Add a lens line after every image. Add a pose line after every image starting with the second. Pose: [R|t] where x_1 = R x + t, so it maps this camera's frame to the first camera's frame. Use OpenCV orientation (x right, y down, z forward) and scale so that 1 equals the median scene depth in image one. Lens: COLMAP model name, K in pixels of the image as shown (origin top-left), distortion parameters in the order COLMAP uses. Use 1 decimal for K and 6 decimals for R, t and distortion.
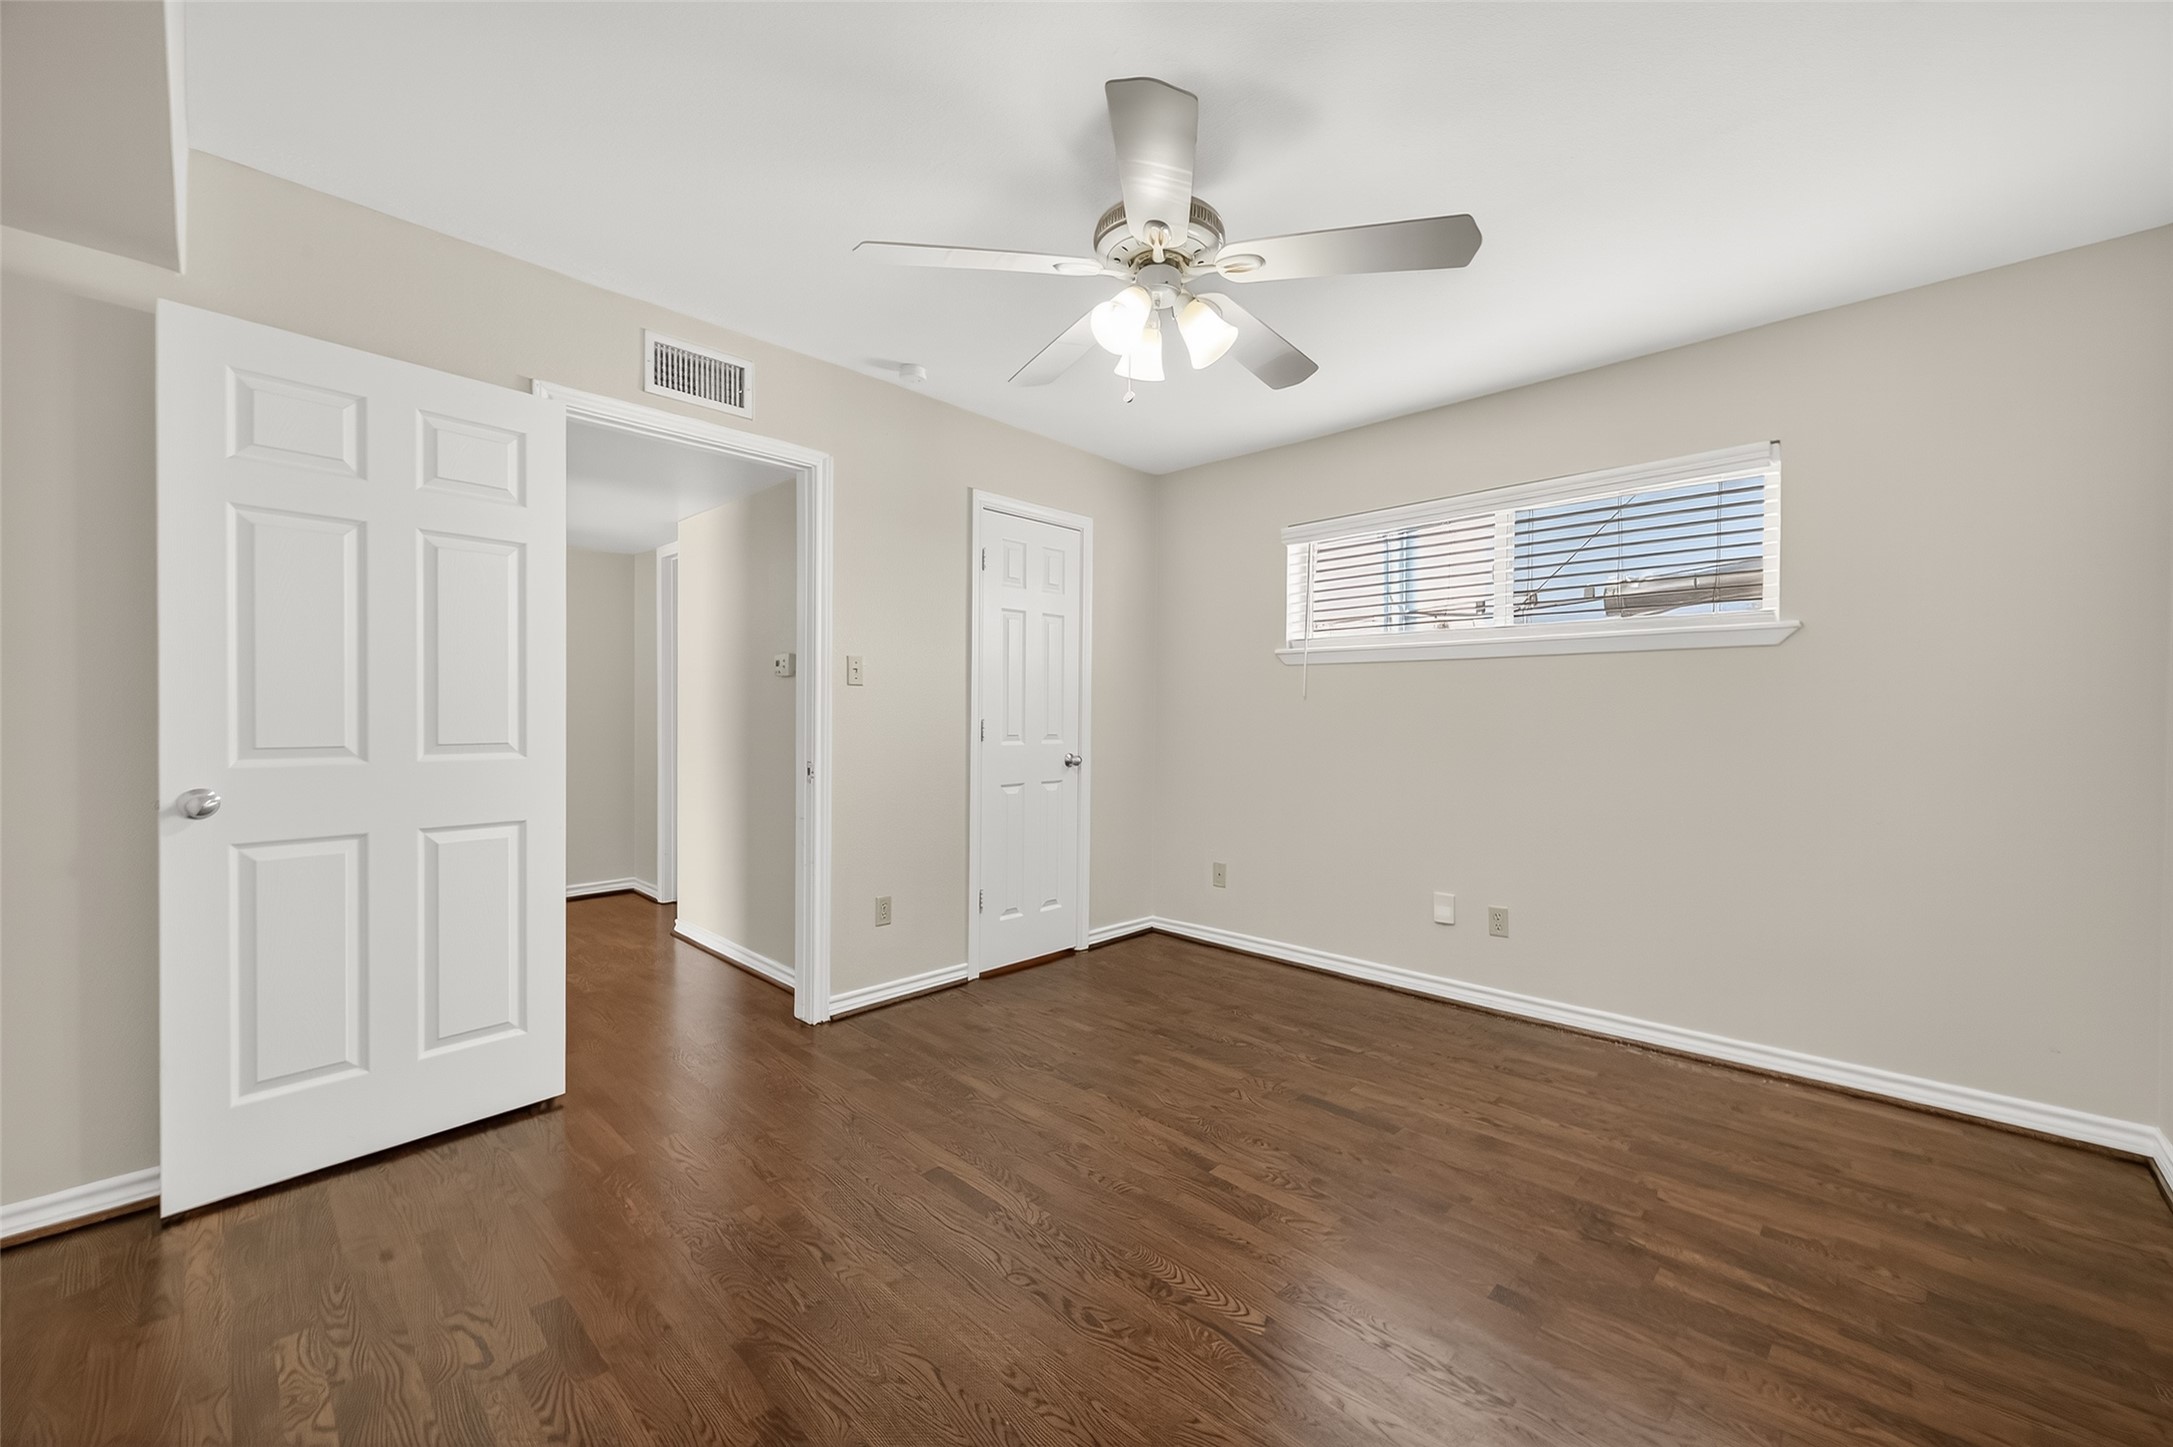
lens RADIAL K [[852.3, 0, 1139.2], [0, 852.3, 730.0], [0, 0, 1]] dist [0.001506, -0.000197]
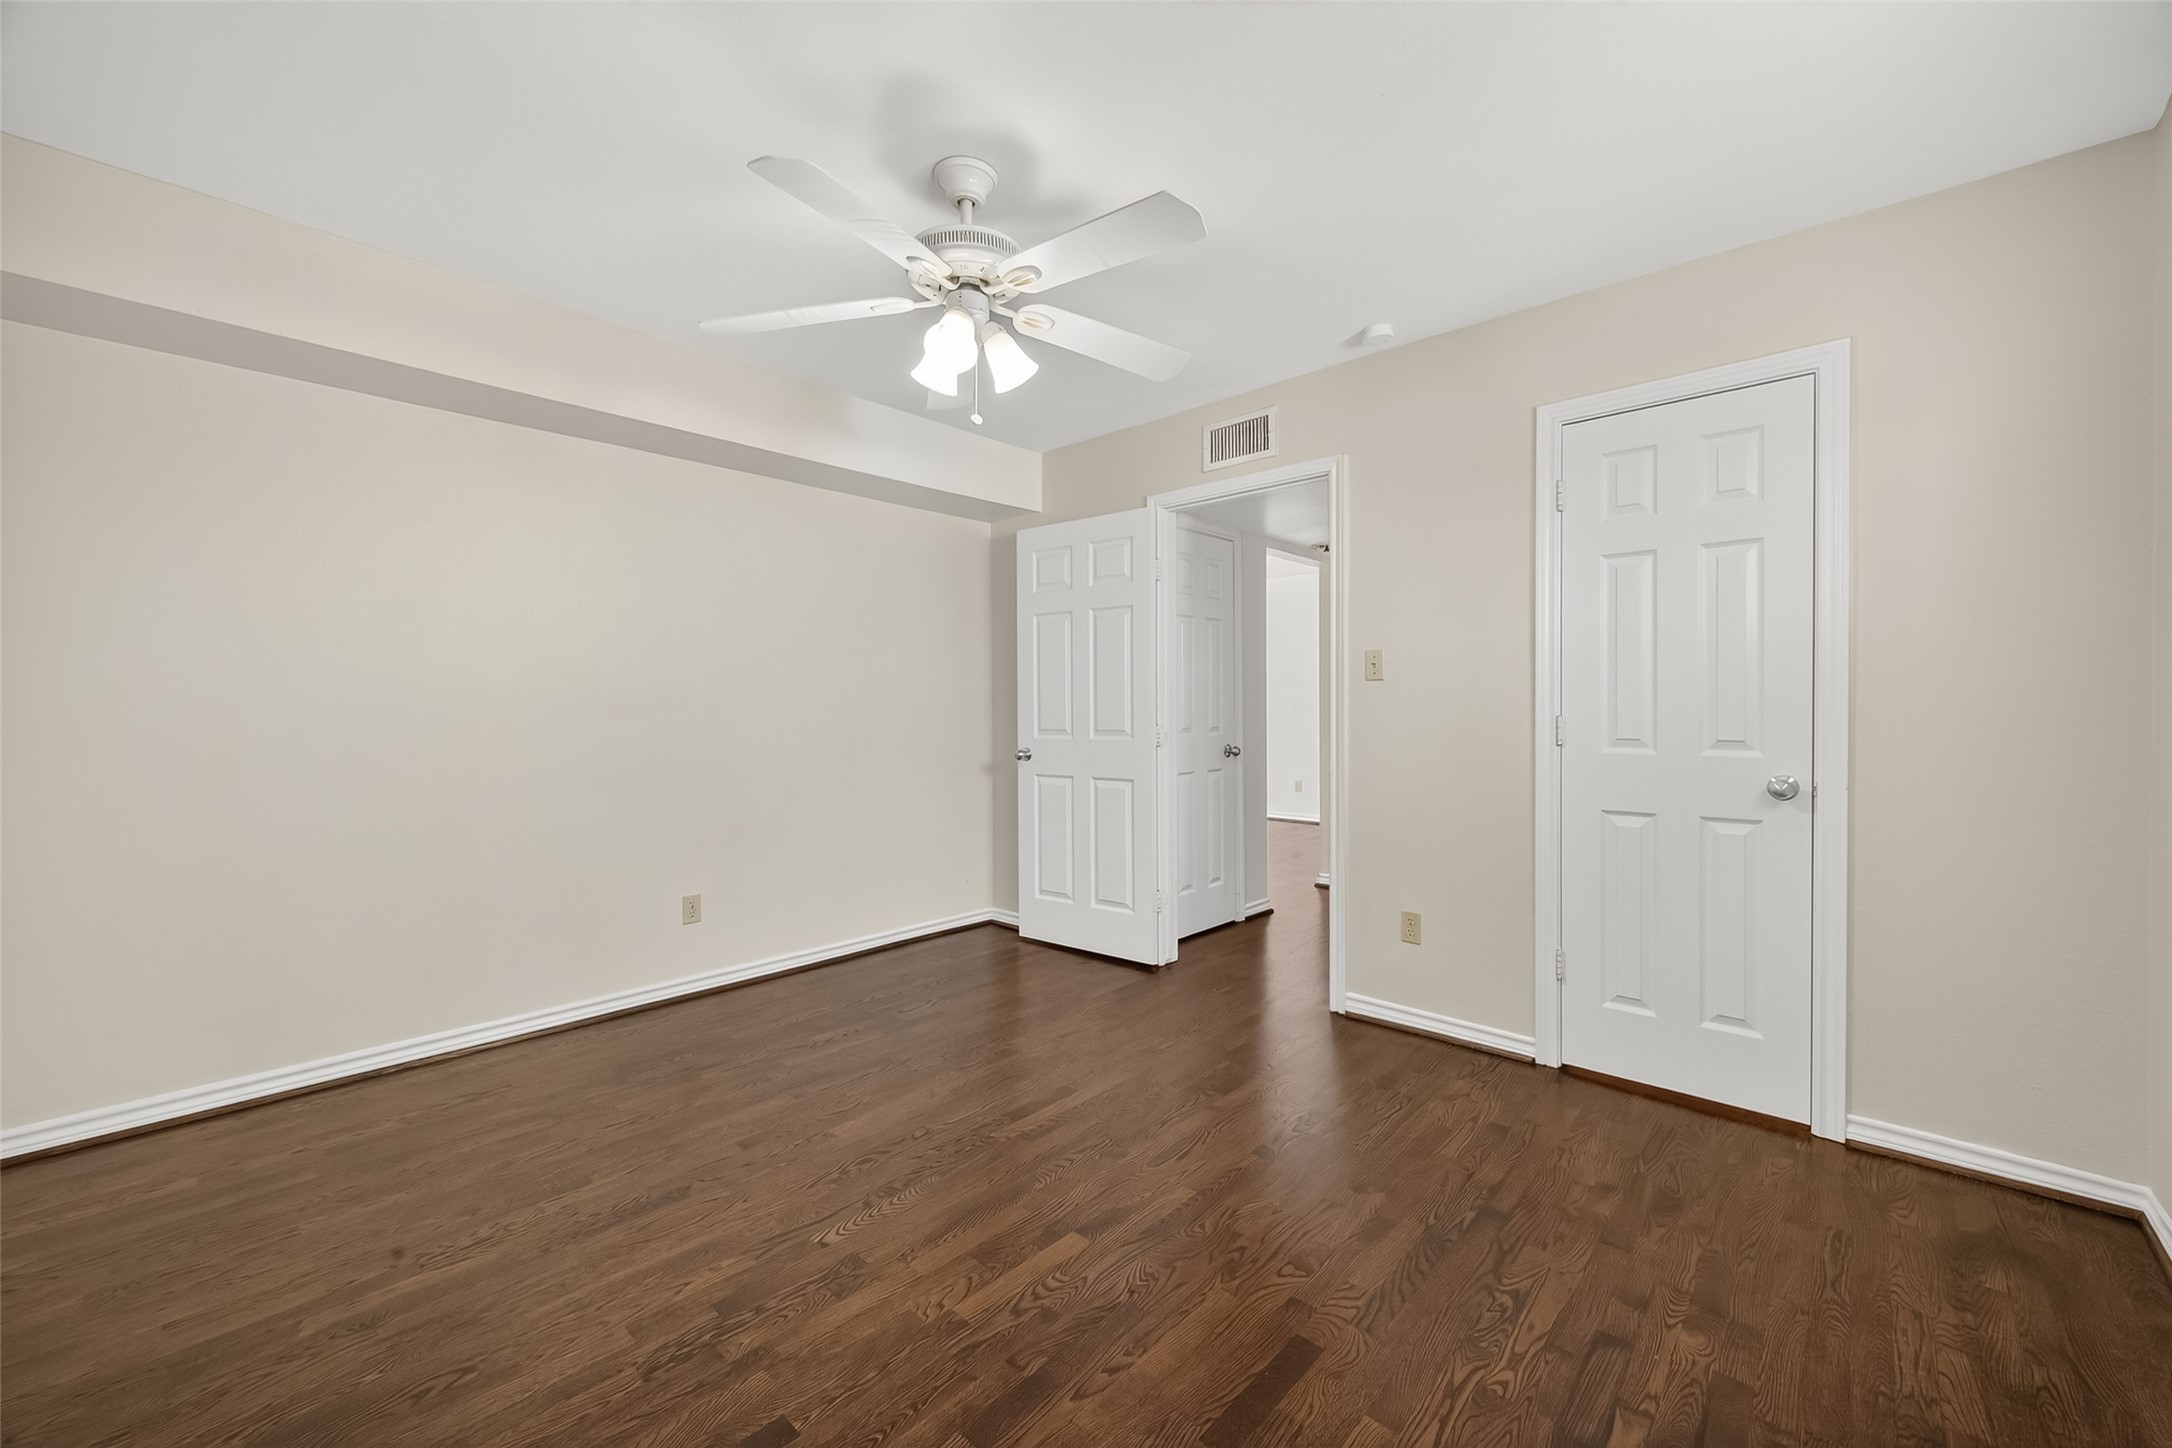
lens RADIAL K [[852.2, 0, 1053.6], [0, 852.2, 722.2], [0, 0, 1]] dist [0.001050, -0.000143]
pose [[-0.038114, 0.007464, -0.999246, 0.771345], [-0.011003, 0.999908, 0.007889, -0.010908], [0.999213, 0.011296, -0.038029, 0.813635]]
